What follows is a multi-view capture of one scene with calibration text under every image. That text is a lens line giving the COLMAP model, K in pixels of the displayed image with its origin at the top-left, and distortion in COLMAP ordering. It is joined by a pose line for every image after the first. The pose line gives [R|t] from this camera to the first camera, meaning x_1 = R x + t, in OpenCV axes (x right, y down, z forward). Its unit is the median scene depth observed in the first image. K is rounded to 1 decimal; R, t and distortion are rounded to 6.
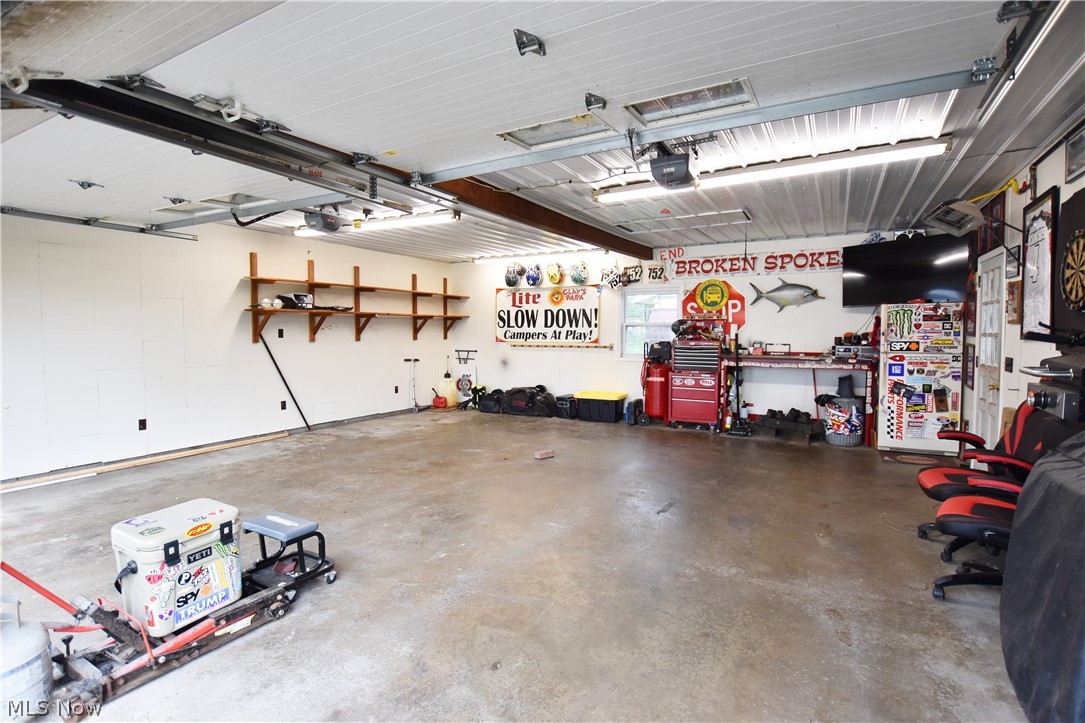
lens RADIAL K [[532.4, 0, 545.2], [0, 532.4, 355.5], [0, 0, 1]] dist [-0.026712, -0.001360]
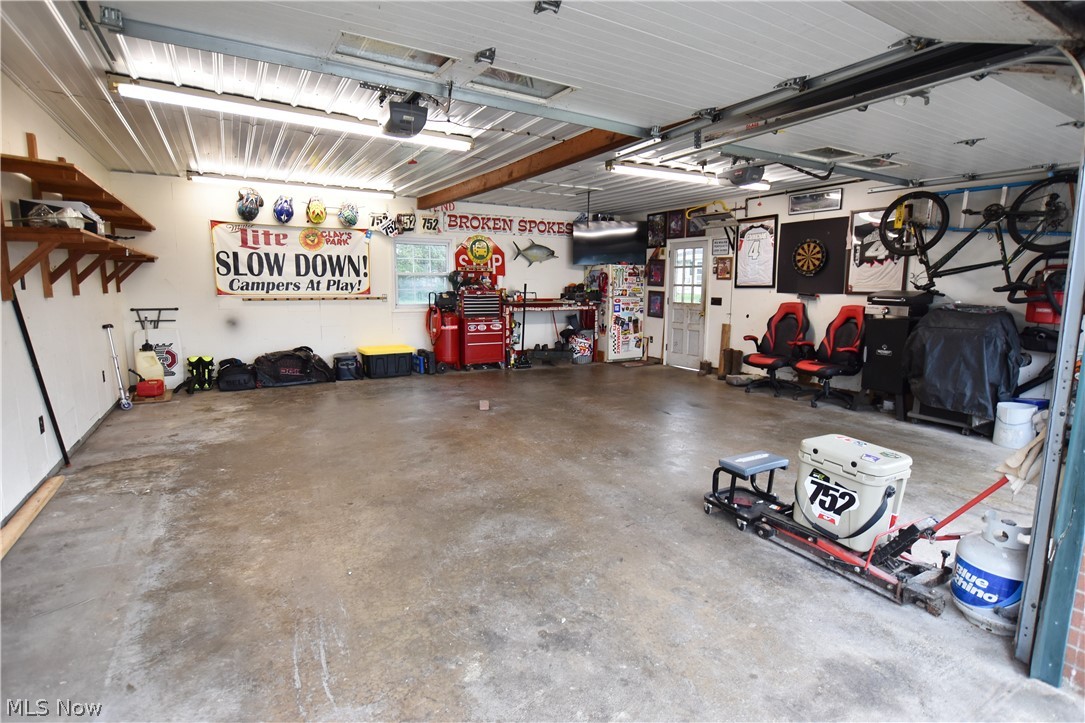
lens RADIAL K [[532.4, 0, 542.4], [0, 532.4, 356.8], [0, 0, 1]] dist [-0.026712, -0.001360]
pose [[0.513175, -0.114146, 0.850660, -0.577133], [0.030524, 0.992917, 0.114821, -0.012565], [-0.857741, -0.032958, 0.513024, 0.289349]]
